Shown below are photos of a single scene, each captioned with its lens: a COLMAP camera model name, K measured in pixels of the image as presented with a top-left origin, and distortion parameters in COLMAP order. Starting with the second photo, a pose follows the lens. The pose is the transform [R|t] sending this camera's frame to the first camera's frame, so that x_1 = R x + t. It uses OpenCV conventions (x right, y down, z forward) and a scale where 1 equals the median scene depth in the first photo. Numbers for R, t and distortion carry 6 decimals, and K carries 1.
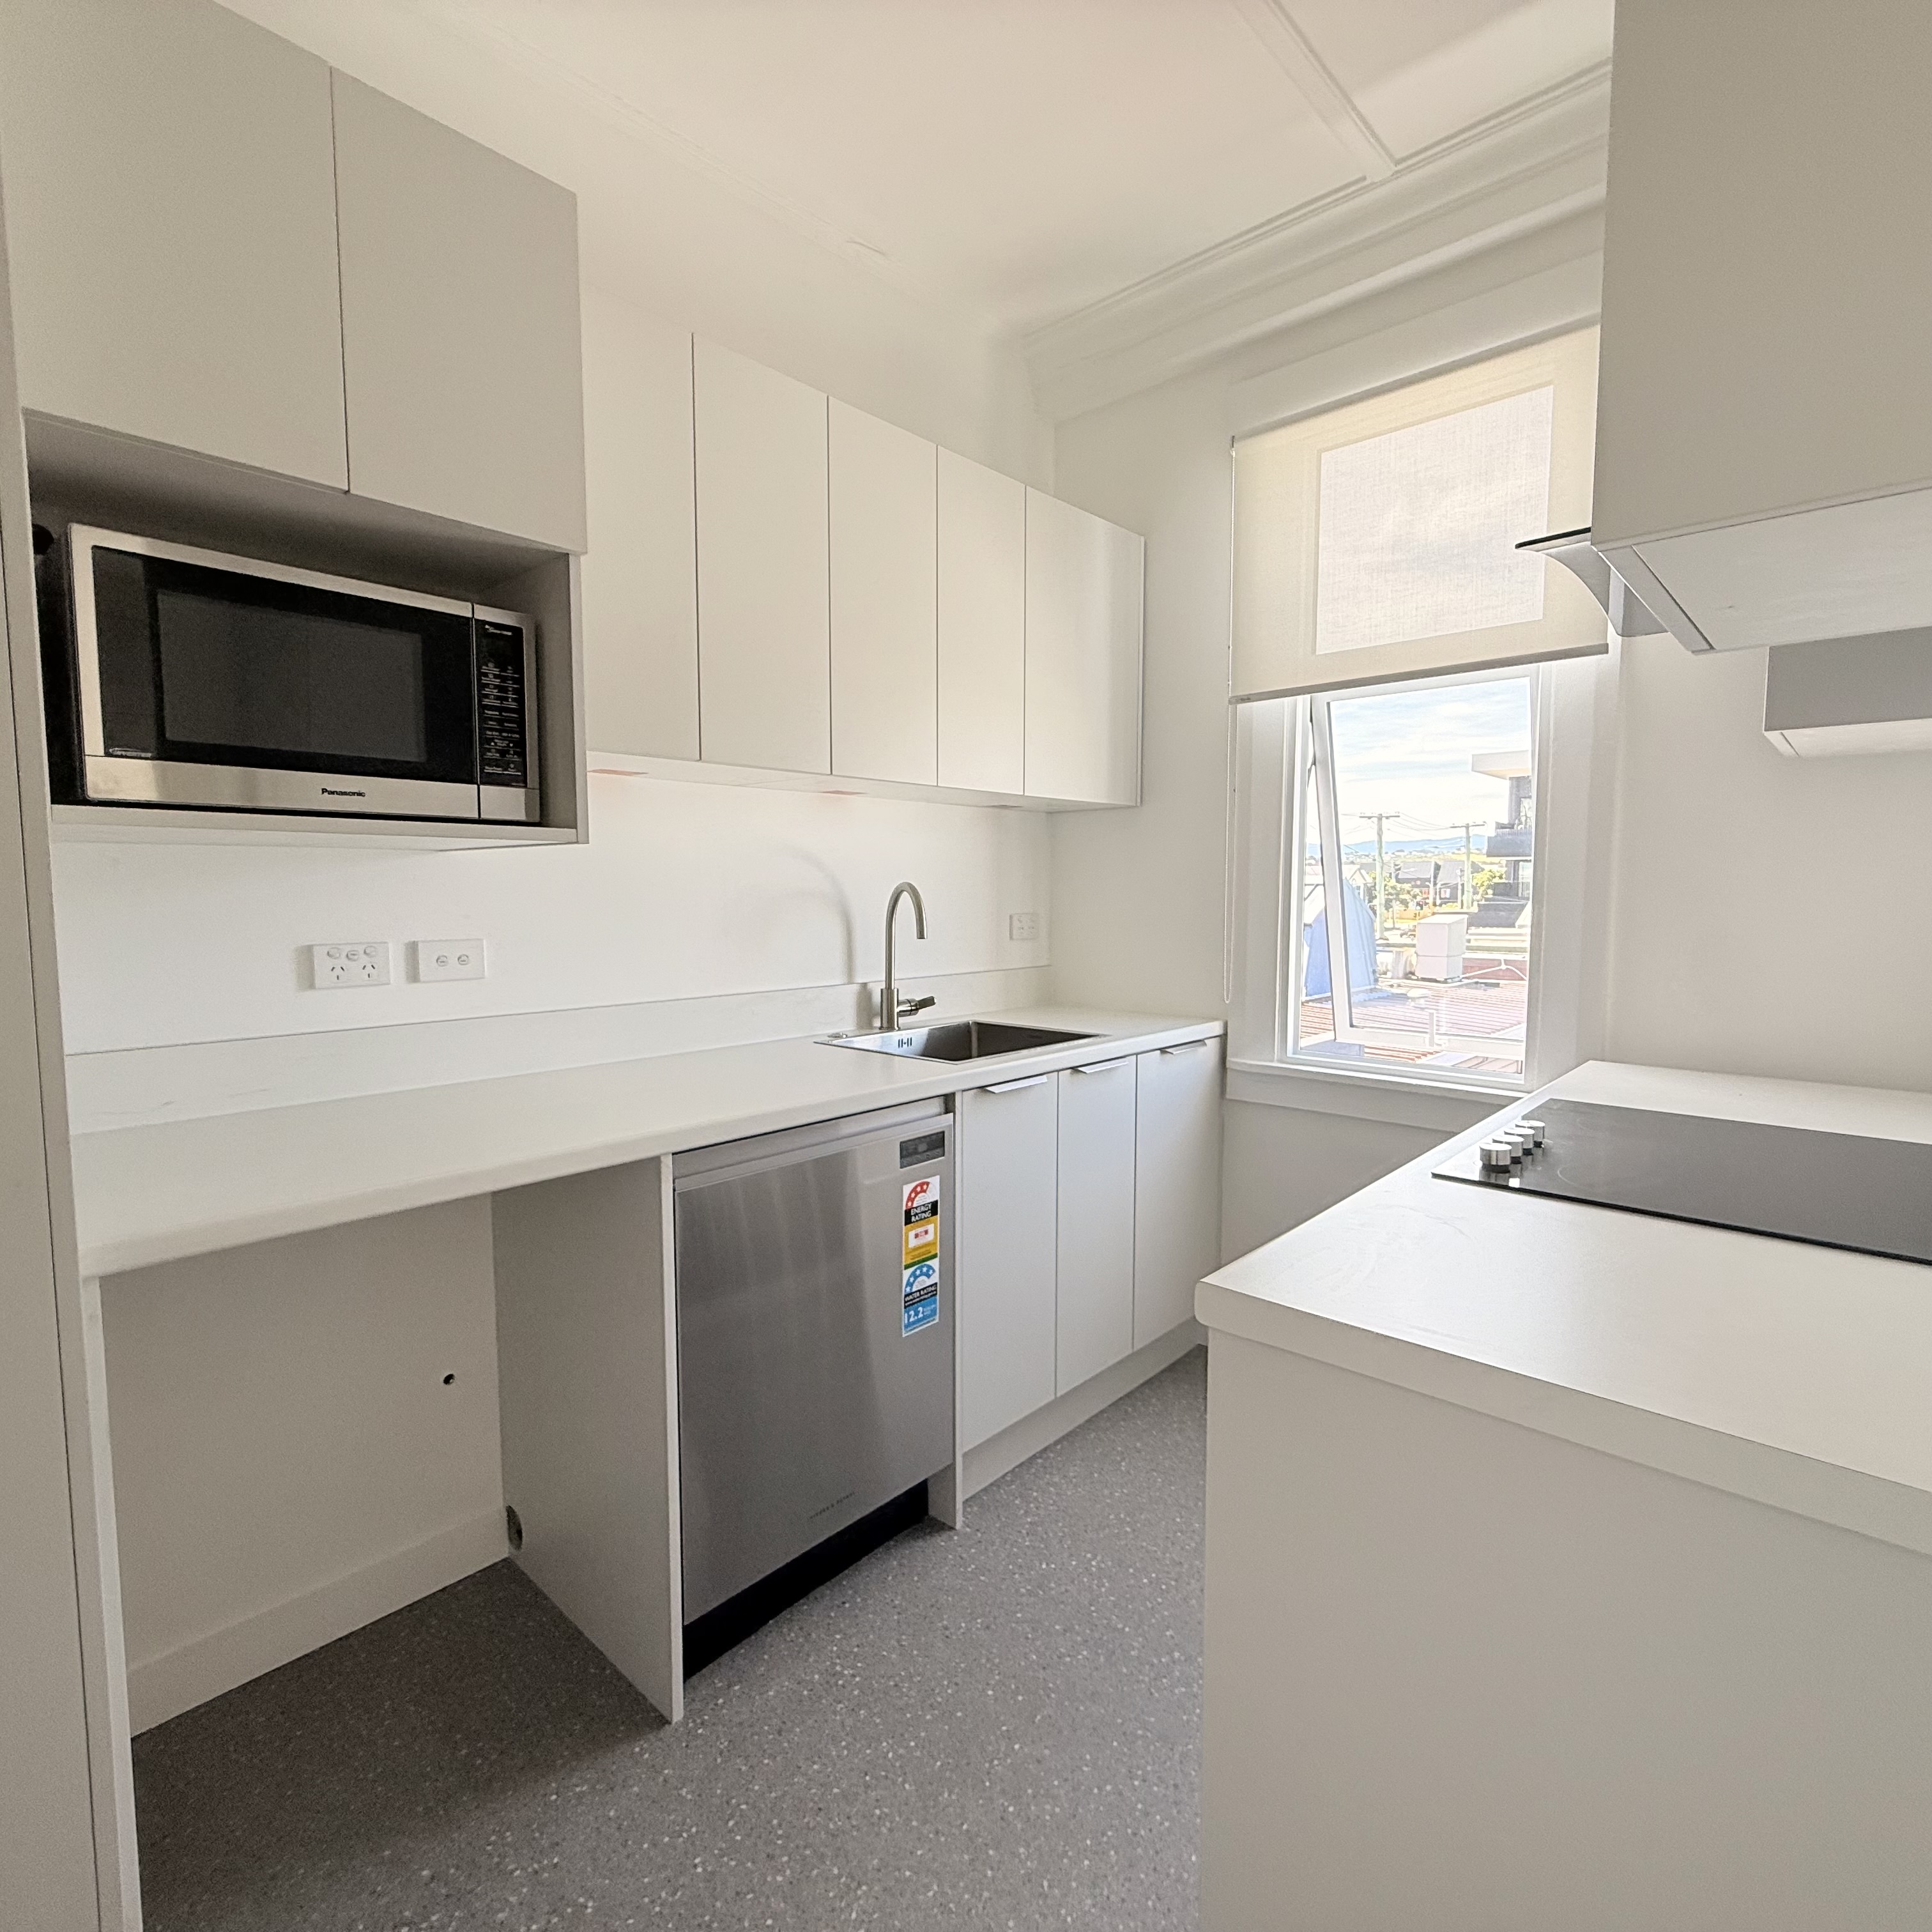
lens RADIAL K [[1023.2, 0, 961.6], [0, 1023.2, 964.8], [0, 0, 1]] dist [-0.000594, 0.001326]
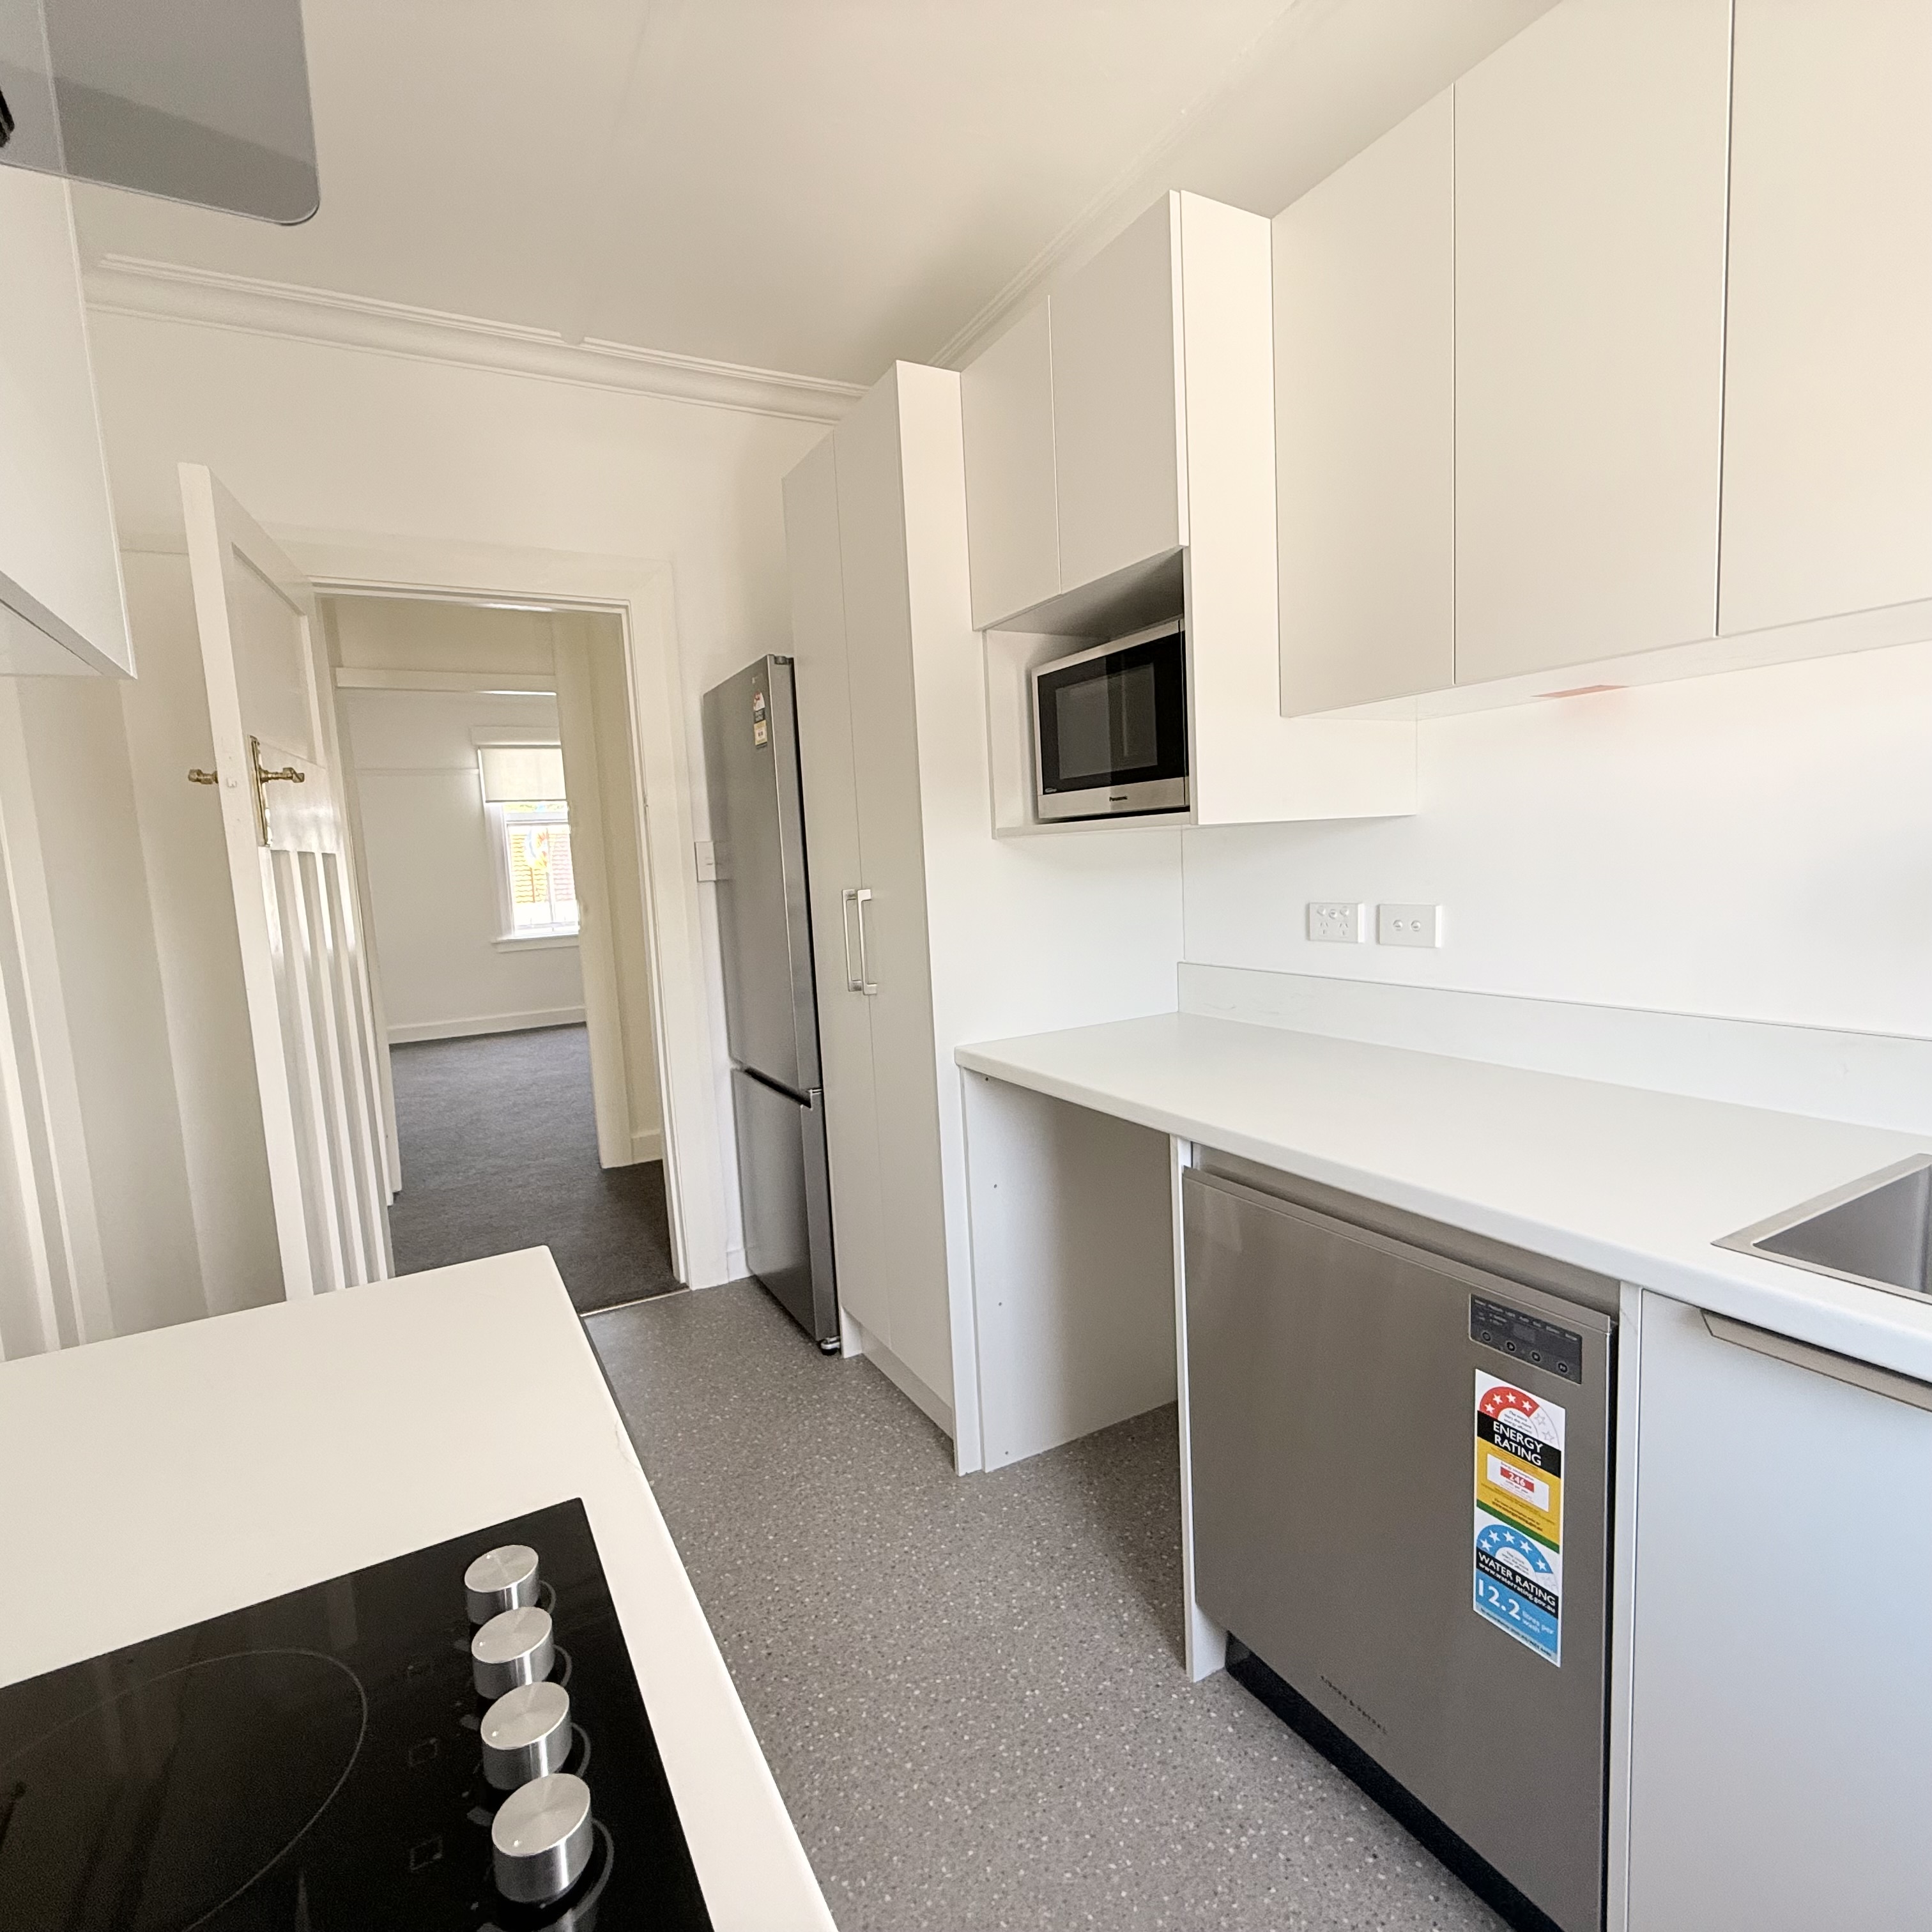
lens RADIAL K [[1023.2, 0, 961.6], [0, 1023.2, 964.8], [0, 0, 1]] dist [-0.000594, 0.001326]
pose [[-0.316575, 0.120331, -0.940904, 0.708084], [-0.022654, 0.990679, 0.134318, -0.111874], [0.948297, 0.063837, -0.310898, 1.102650]]
